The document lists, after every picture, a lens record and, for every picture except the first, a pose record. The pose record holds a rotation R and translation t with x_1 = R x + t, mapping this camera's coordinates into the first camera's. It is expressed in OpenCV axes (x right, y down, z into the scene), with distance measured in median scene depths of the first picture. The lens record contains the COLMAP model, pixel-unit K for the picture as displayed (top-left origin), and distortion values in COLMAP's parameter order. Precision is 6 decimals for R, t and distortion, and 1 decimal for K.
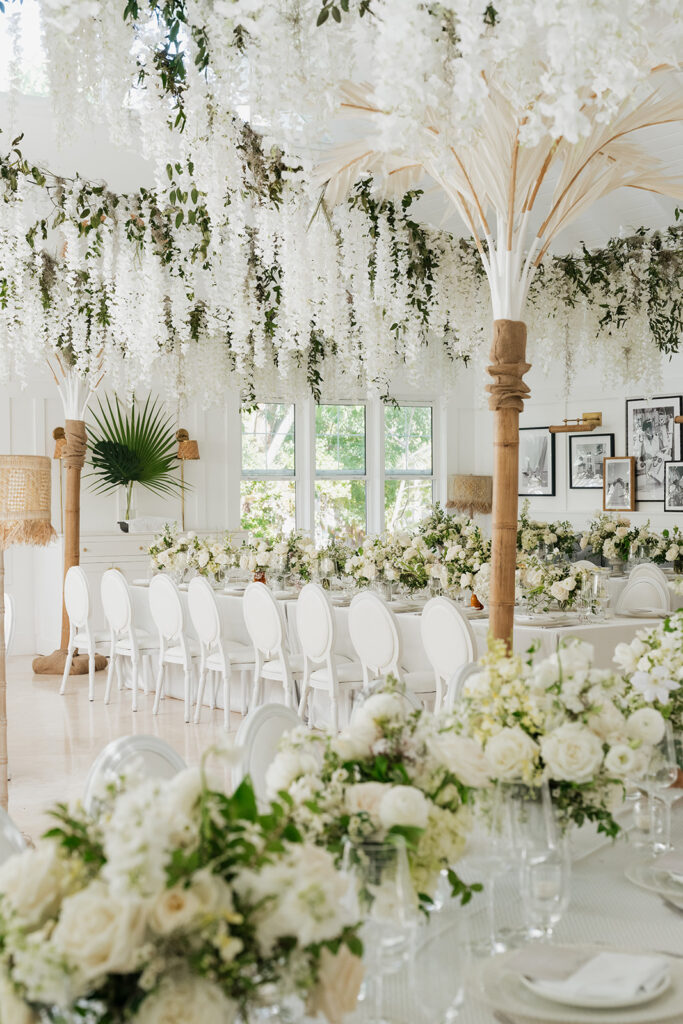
lens RADIAL K [[1548.4, 0, 334.6], [0, 1548.4, 516.1], [0, 0, 1]] dist [-0.015190, 0.000000]
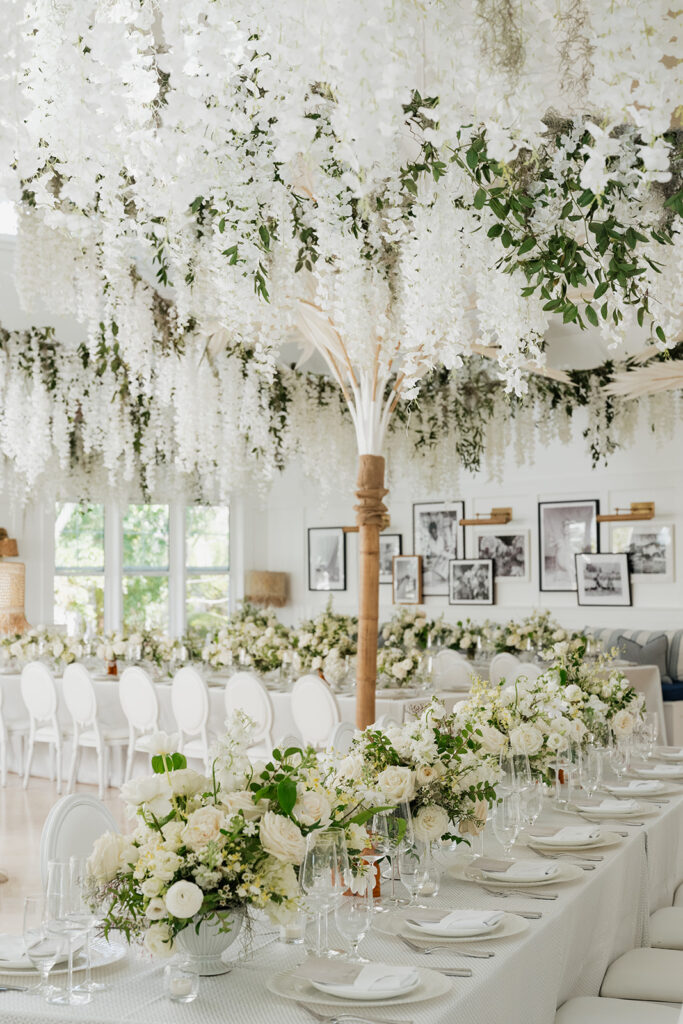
lens RADIAL K [[1683.6, 0, 335.4], [0, 1683.6, 517.2], [0, 0, 1]] dist [0.039468, 0.000000]
pose [[0.984452, 0.006148, 0.175547, -0.118350], [0.003515, 0.998498, -0.054681, 0.000015], [-0.175620, 0.054448, 0.982951, -0.261261]]
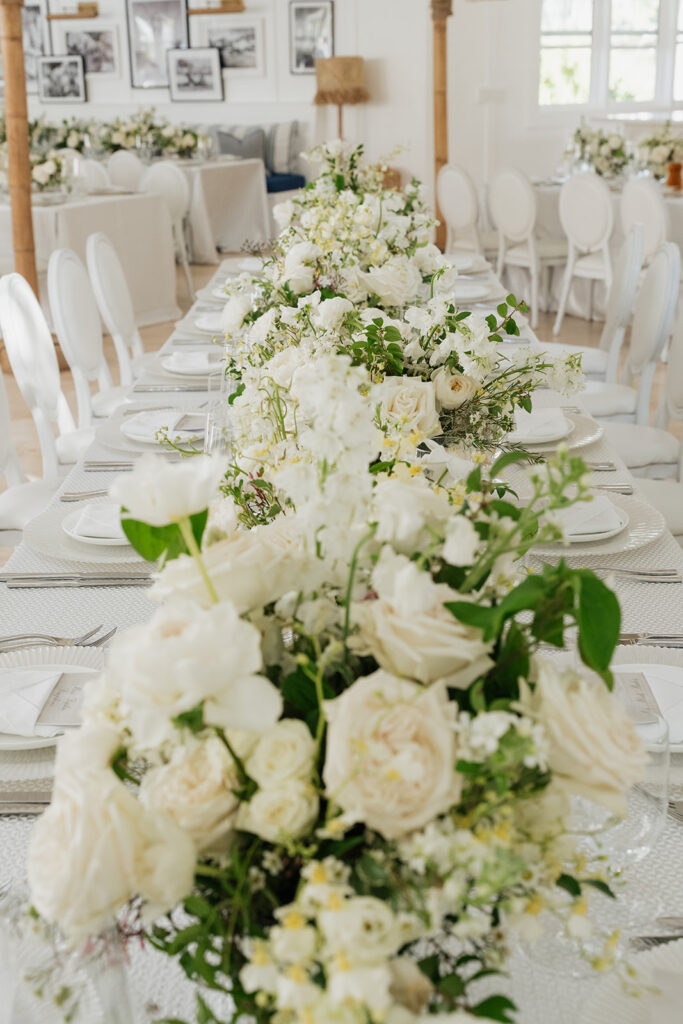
lens RADIAL K [[1314.0, 0, 341.7], [0, 1314.0, 515.9], [0, 0, 1]] dist [0.009239, 0.000000]
pose [[0.874979, -0.162118, 0.456212, -0.124892], [0.020672, 0.953924, 0.299336, 0.002121], [-0.483720, -0.252482, 0.838014, 0.006913]]
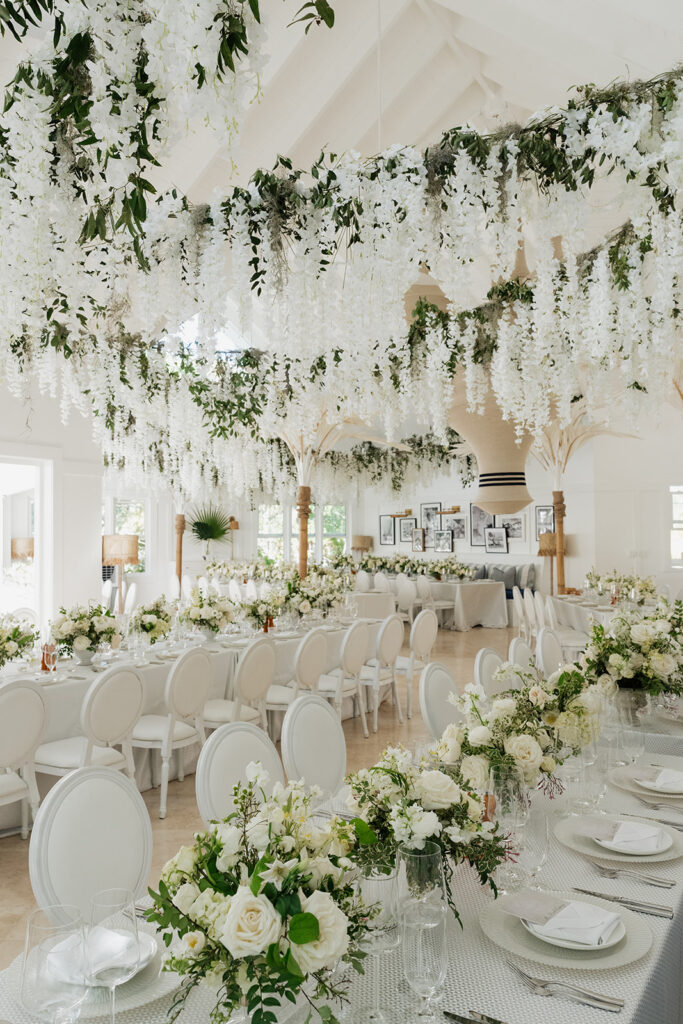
lens RADIAL K [[822.3, 0, 342.7], [0, 822.3, 512.7], [0, 0, 1]] dist [-0.000628, 0.002740]
pose [[0.999400, -0.000487, -0.034638, 0.175116], [-0.001136, 0.998903, -0.046817, -0.005709], [0.034623, 0.046828, 0.998303, -0.371247]]
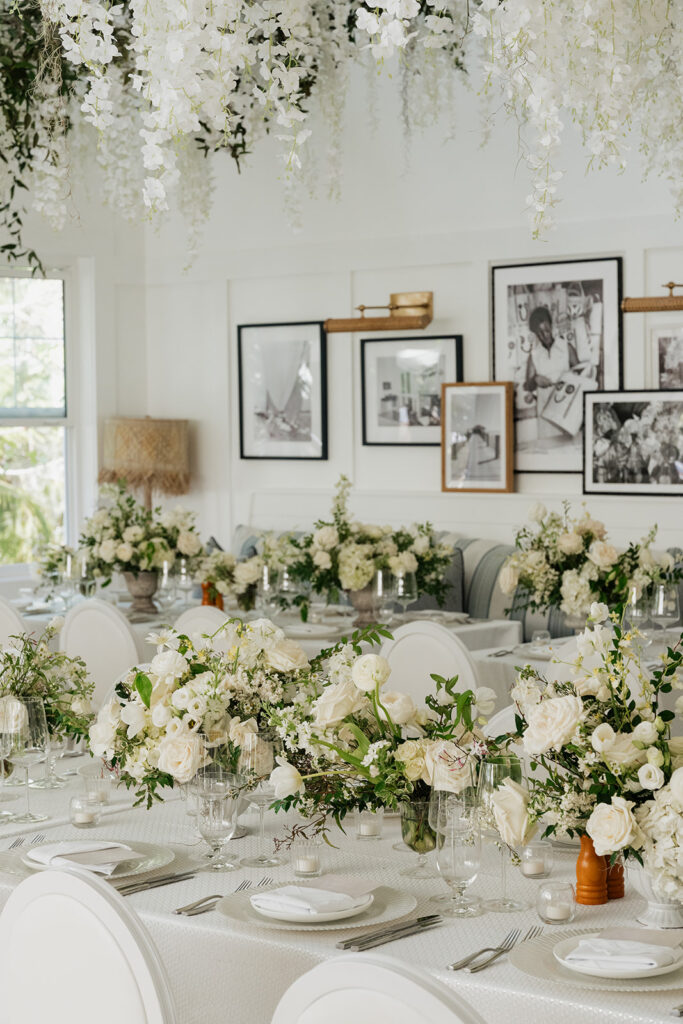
lens RADIAL K [[2042.3, 0, 340.1], [0, 2042.3, 512.9], [0, 0, 1]] dist [0.057752, 0.000000]
pose [[0.960921, -0.016369, 0.276337, -0.059416], [0.008721, 0.999545, 0.028883, -0.024455], [-0.276684, -0.025345, 0.960627, 0.596415]]
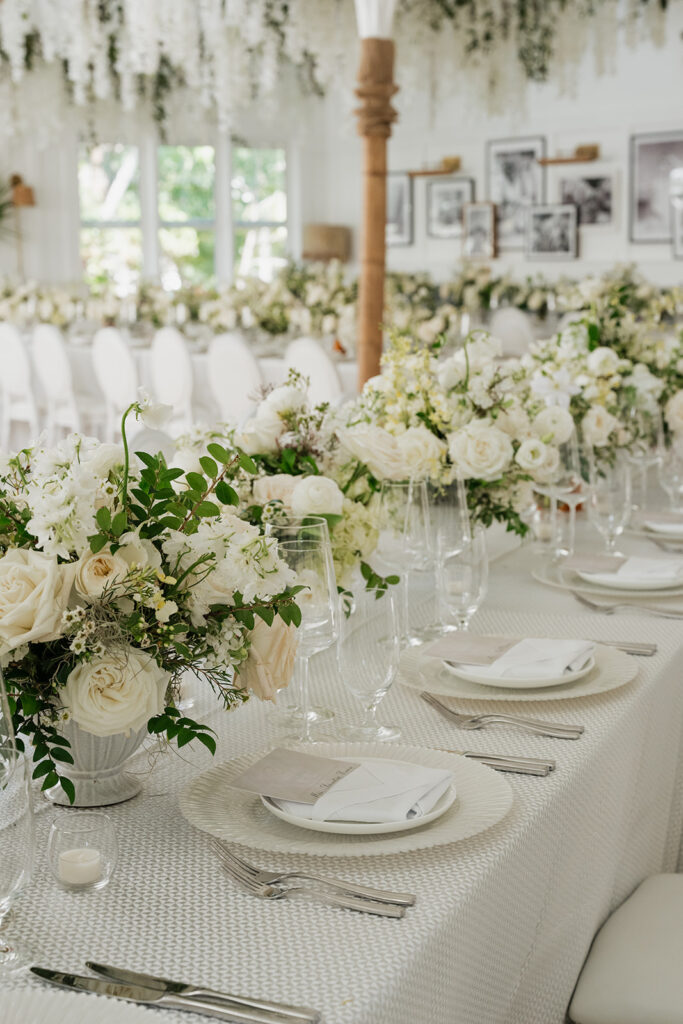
lens RADIAL K [[1597.5, 0, 349.0], [0, 1597.5, 519.0], [0, 0, 1]] dist [0.015034, 0.000000]
pose [[0.994112, -0.023608, 0.105759, -0.009545], [0.007818, 0.989063, 0.147289, 0.013819], [-0.108079, -0.145595, 0.983423, 0.008063]]
